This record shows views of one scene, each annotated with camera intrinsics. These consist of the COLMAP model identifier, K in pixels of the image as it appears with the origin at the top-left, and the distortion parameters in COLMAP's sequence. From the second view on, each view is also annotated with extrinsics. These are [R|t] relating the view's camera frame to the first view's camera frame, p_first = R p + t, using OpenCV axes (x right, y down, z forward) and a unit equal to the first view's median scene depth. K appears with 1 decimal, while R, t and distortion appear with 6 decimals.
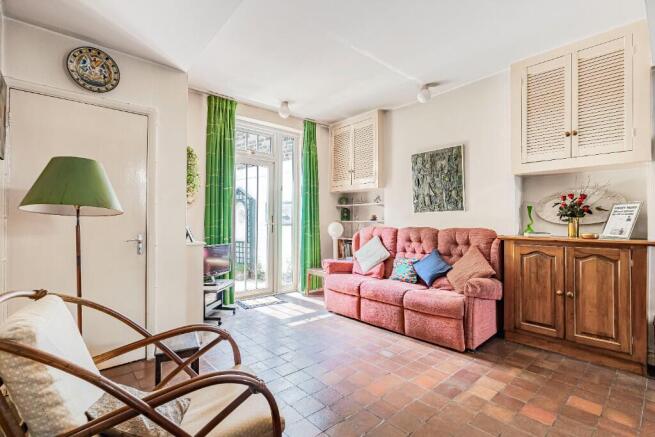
lens RADIAL K [[317.1, 0, 327.5], [0, 317.1, 218.5], [0, 0, 1]] dist [0.000600, 0.000139]
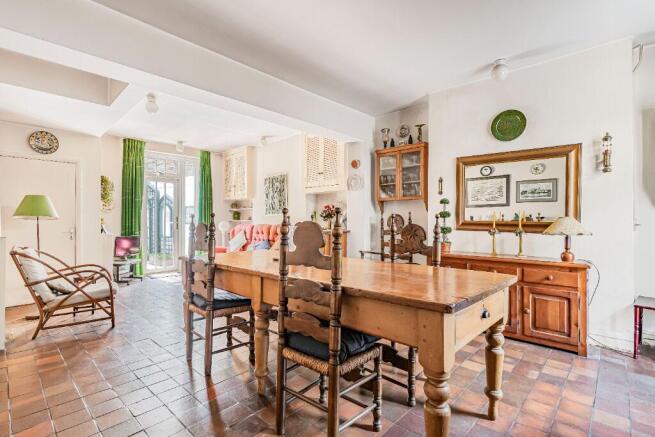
lens RADIAL K [[322.2, 0, 327.5], [0, 322.2, 218.5], [0, 0, 1]] dist [-0.000075, -0.000171]
pose [[0.996257, -0.001621, 0.086431, 0.465933], [0.001062, 0.999978, 0.006511, -0.012693], [-0.086440, -0.006395, 0.996237, -0.633770]]
